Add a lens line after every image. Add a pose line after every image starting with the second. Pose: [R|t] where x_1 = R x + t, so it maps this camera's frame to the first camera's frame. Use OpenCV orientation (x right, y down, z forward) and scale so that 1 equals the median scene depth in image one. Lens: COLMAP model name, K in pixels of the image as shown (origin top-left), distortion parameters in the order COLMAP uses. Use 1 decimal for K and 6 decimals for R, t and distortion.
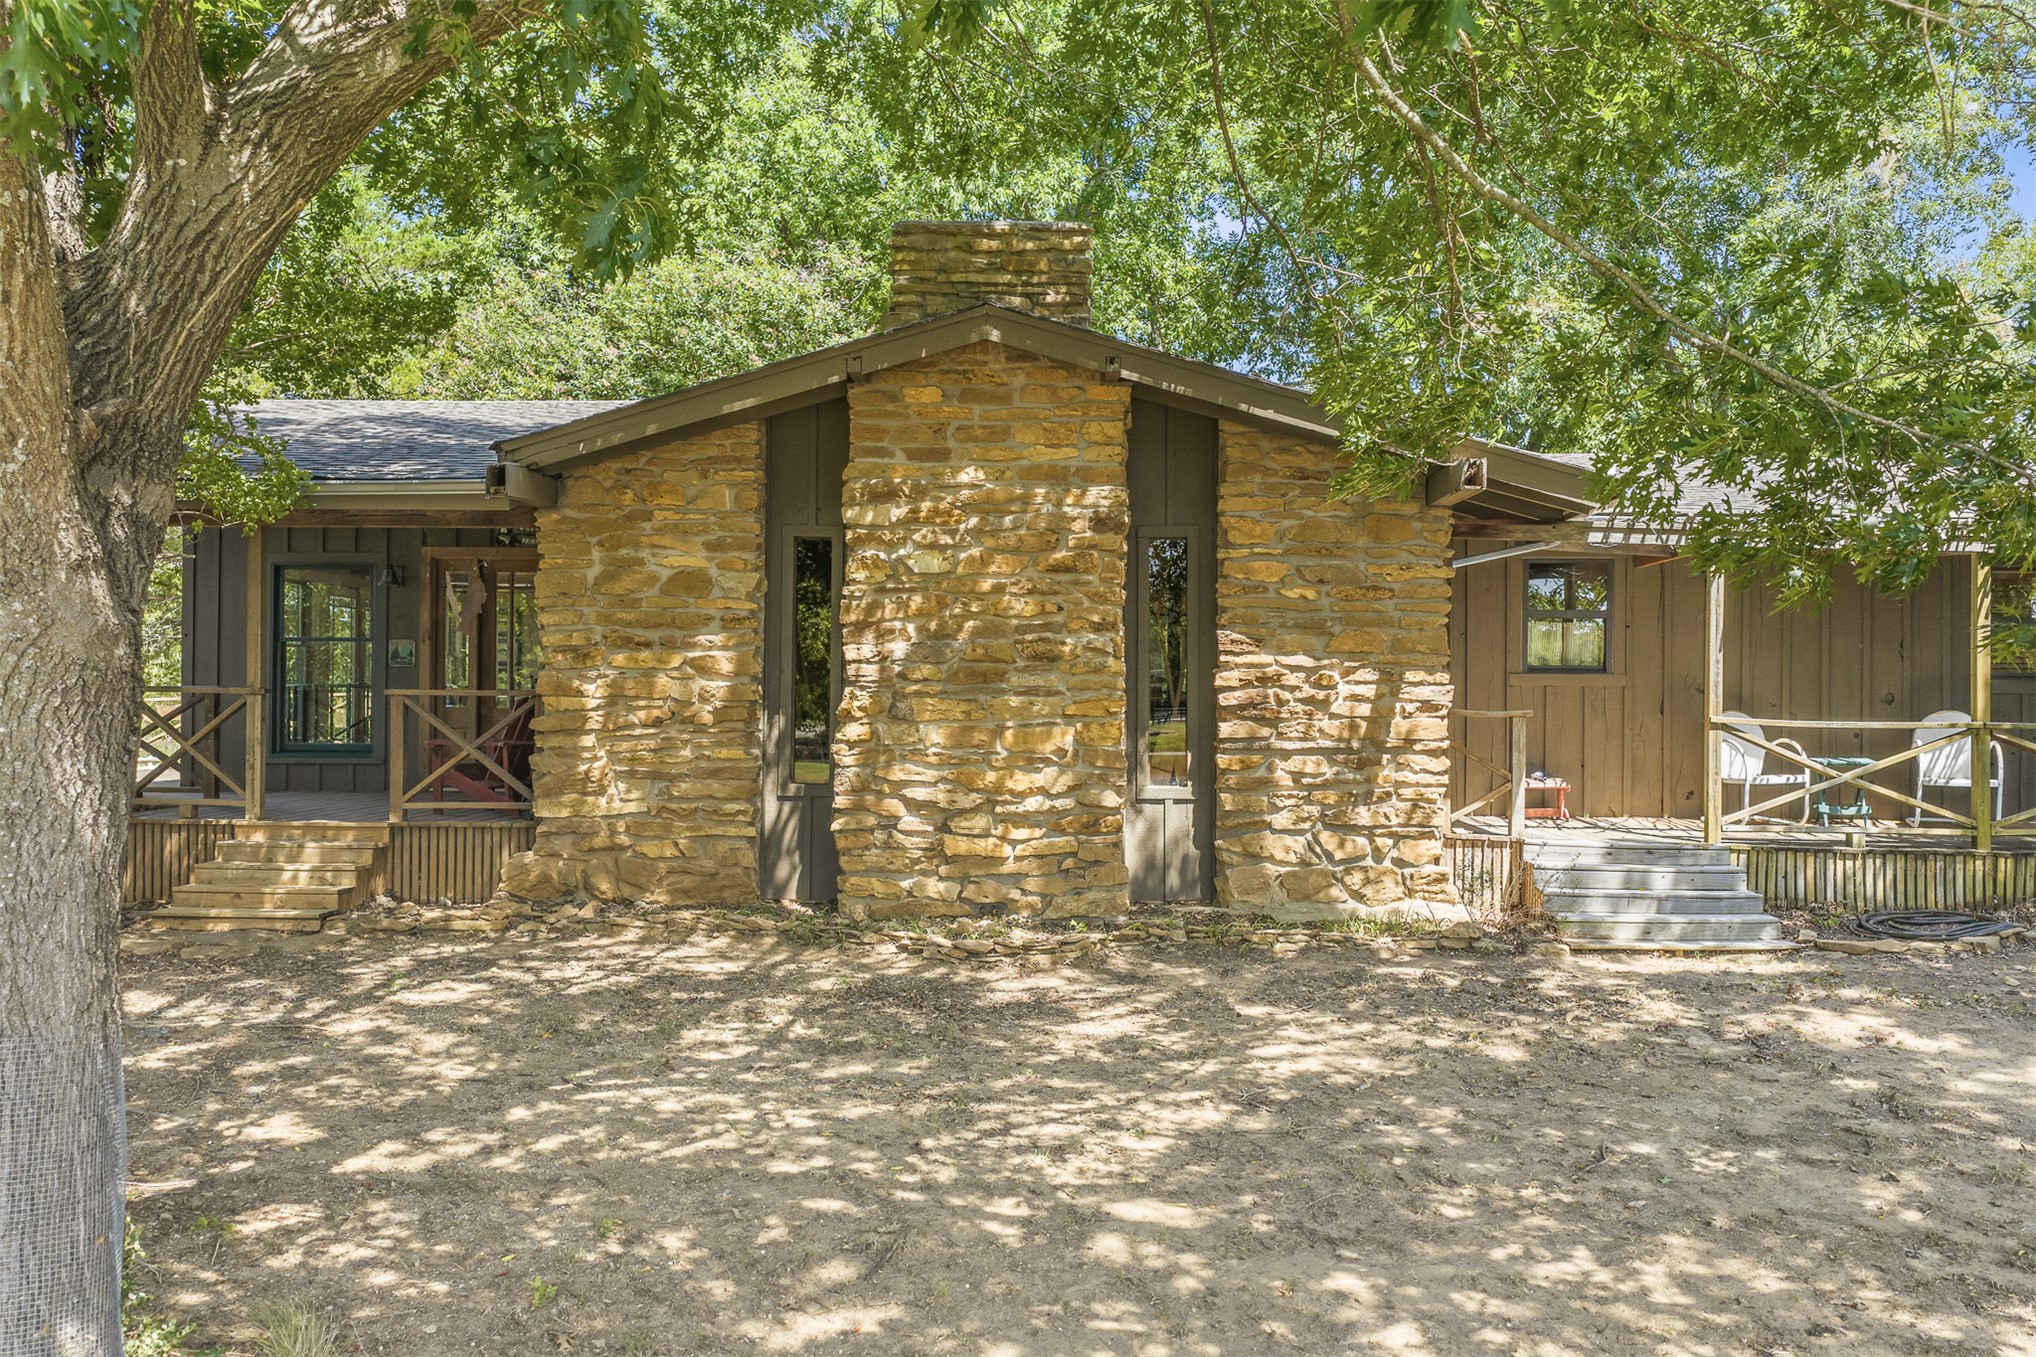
lens RADIAL K [[1718.5, 0, 1018.5], [0, 1718.5, 684.2], [0, 0, 1]] dist [0.007060, -0.011786]
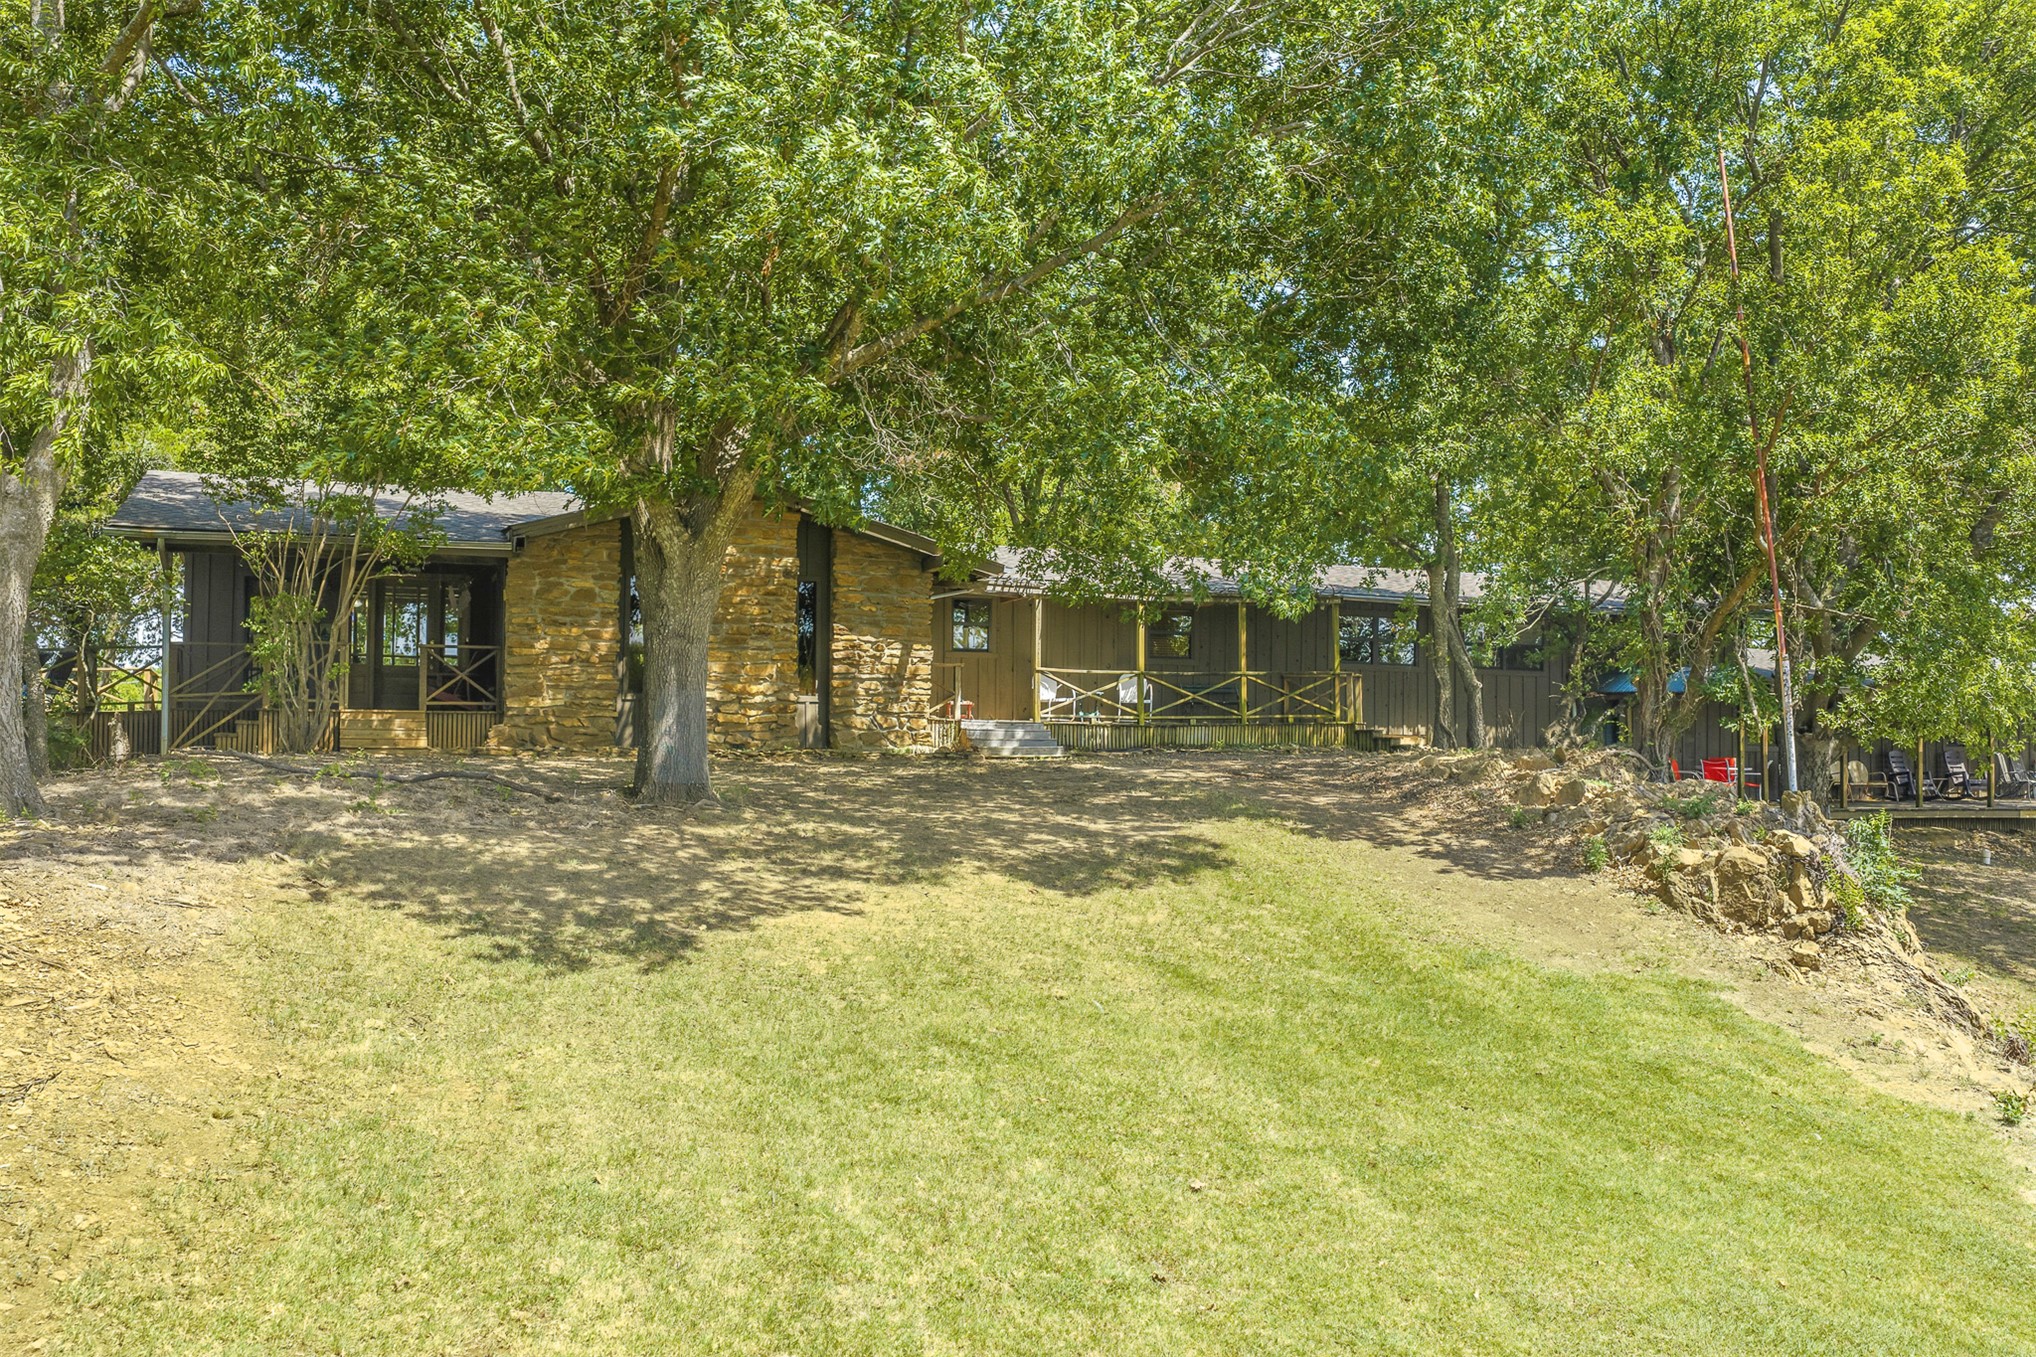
lens RADIAL K [[1718.5, 0, 1026.0], [0, 1718.5, 687.0], [0, 0, 1]] dist [0.007060, -0.011786]
pose [[0.921223, 0.011088, 0.388878, -0.515559], [0.000135, 0.999585, -0.028819, 0.113643], [-0.389036, 0.026601, 0.920838, -1.134948]]
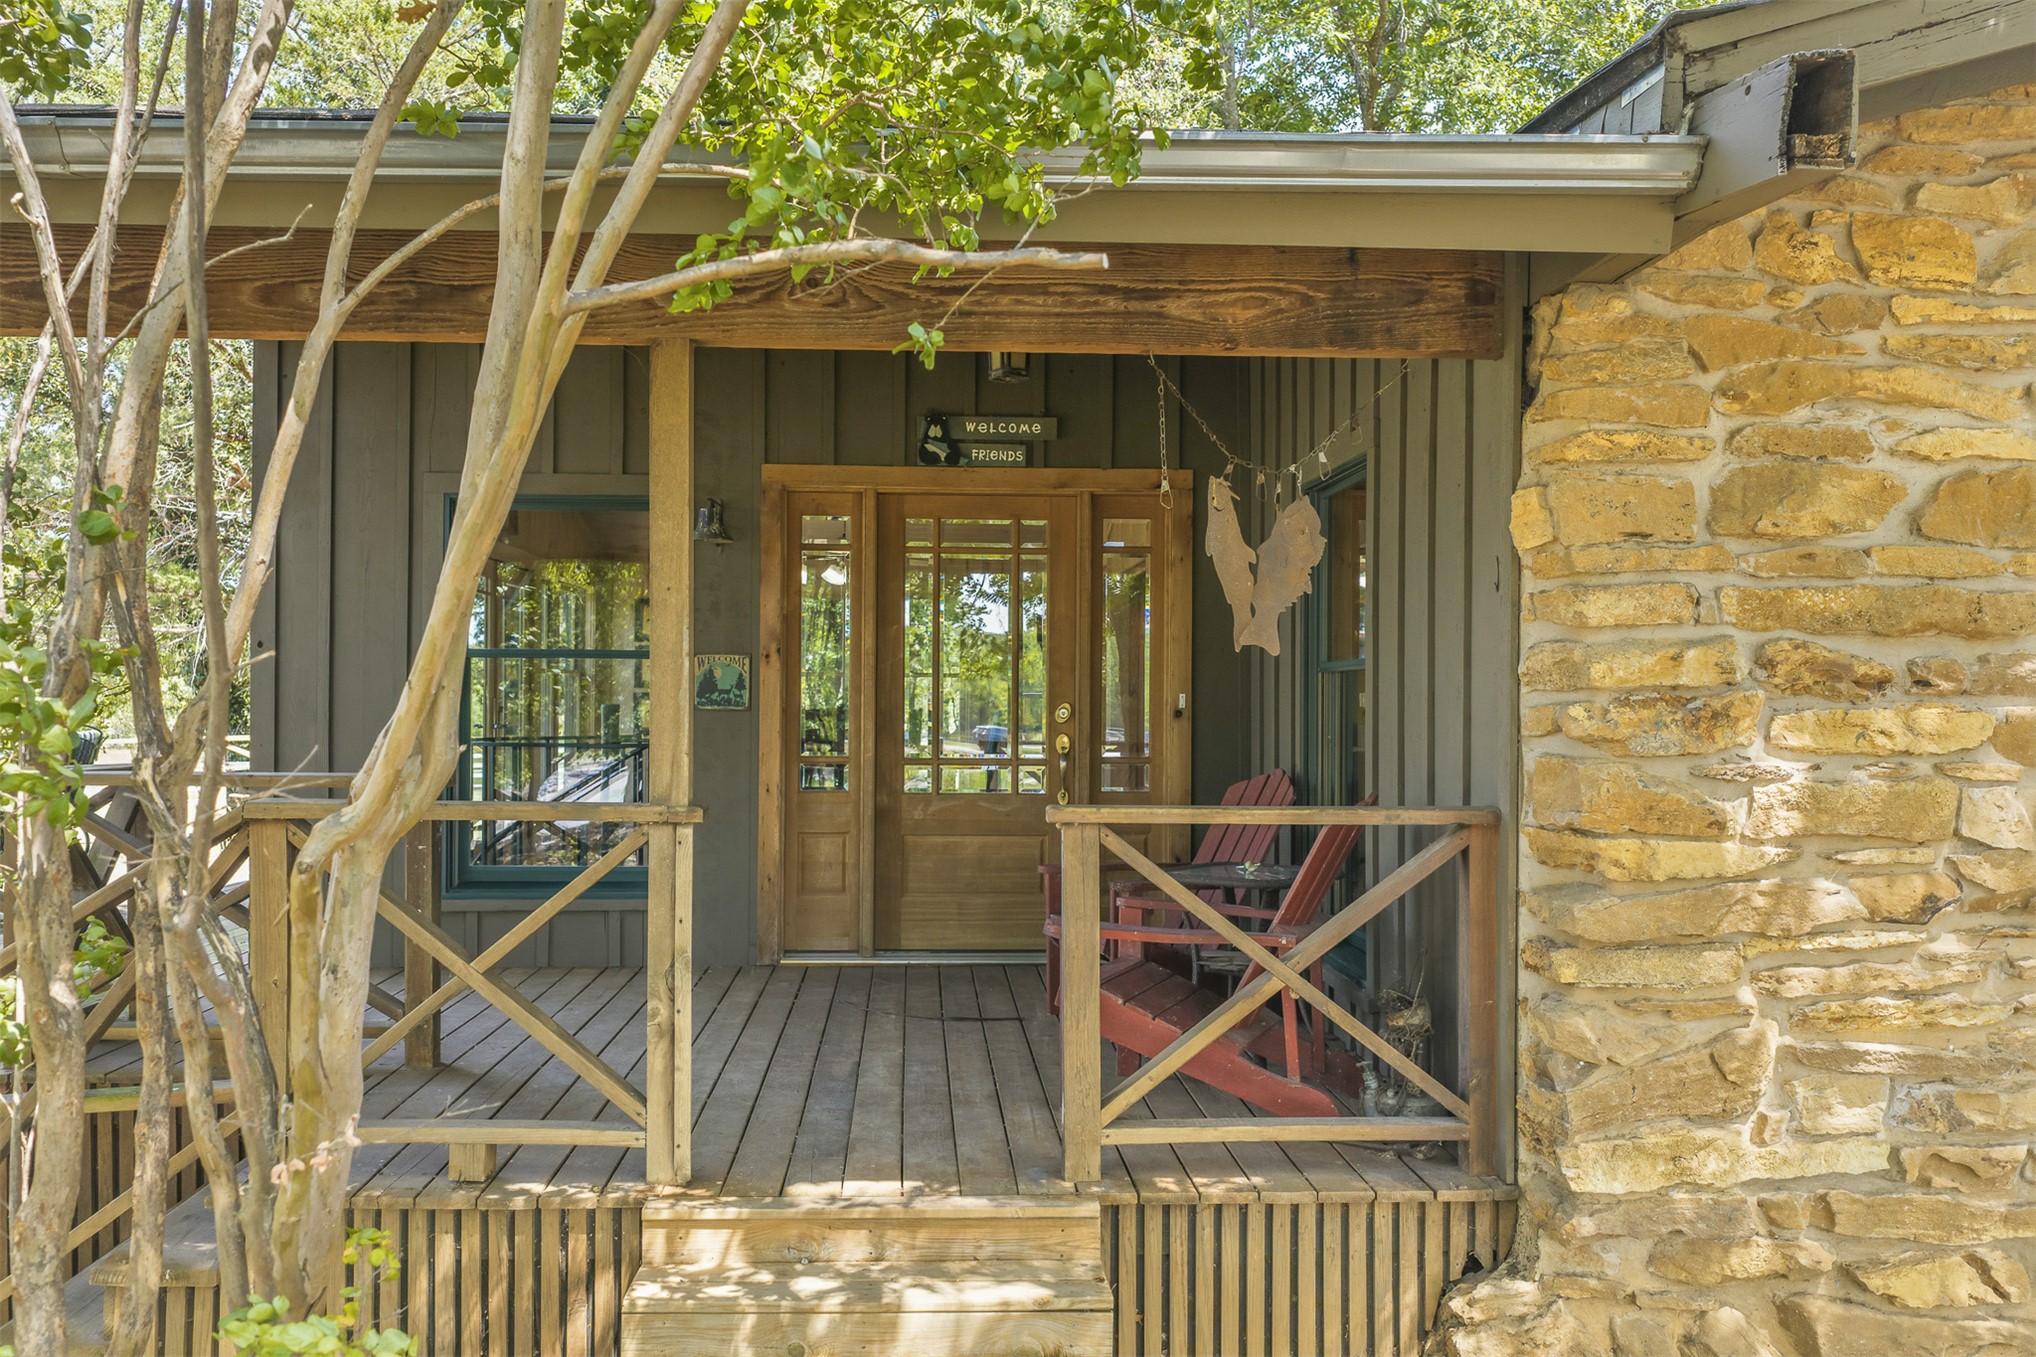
lens RADIAL K [[1718.5, 0, 1022.9], [0, 1718.5, 682.6], [0, 0, 1]] dist [0.007060, -0.011786]
pose [[0.996407, 0.000772, 0.084695, -0.422868], [-0.000572, 0.999997, -0.002382, -0.022839], [-0.084697, 0.002325, 0.996404, 0.679982]]
